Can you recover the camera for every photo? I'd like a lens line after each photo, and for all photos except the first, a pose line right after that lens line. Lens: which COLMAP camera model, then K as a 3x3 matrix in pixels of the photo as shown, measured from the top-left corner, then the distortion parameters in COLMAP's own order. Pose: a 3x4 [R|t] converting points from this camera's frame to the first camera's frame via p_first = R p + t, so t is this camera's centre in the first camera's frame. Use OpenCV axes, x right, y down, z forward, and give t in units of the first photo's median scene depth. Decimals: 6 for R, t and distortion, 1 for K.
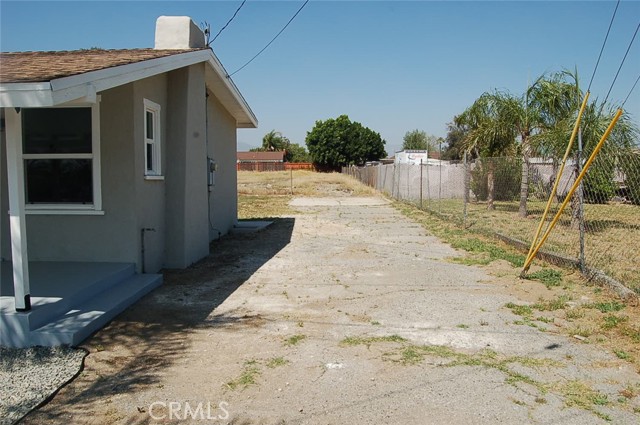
lens RADIAL K [[502.6, 0, 321.3], [0, 502.6, 222.4], [0, 0, 1]] dist [-0.094090, 0.040007]
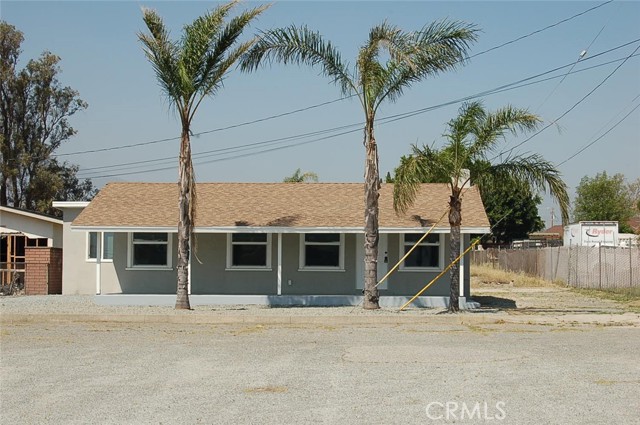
lens RADIAL K [[1376.0, 0, 320.0], [0, 1376.0, 212.5], [0, 0, 1]] dist [-0.002942, -0.033166]
pose [[0.999744, -0.008683, -0.020908, -0.261865], [0.005726, 0.990480, -0.137539, 0.166268], [0.021903, 0.137384, 0.990276, -1.512757]]
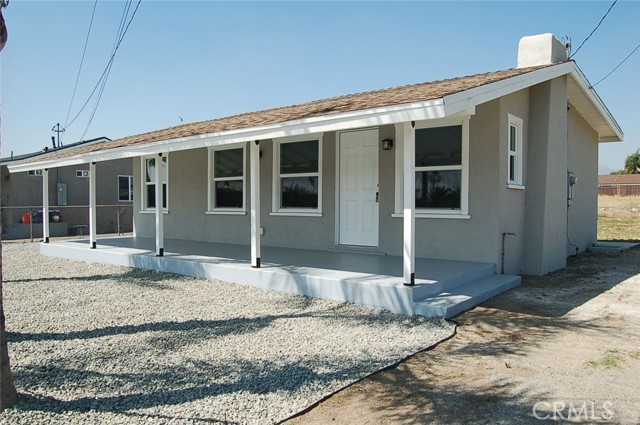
lens RADIAL K [[502.6, 0, 321.3], [0, 502.6, 222.4], [0, 0, 1]] dist [-0.094090, 0.040007]
pose [[0.781269, 0.024994, -0.623694, 0.002733], [-0.056669, 0.997912, -0.030995, 0.040745], [0.621617, 0.059559, 0.781054, -0.081266]]
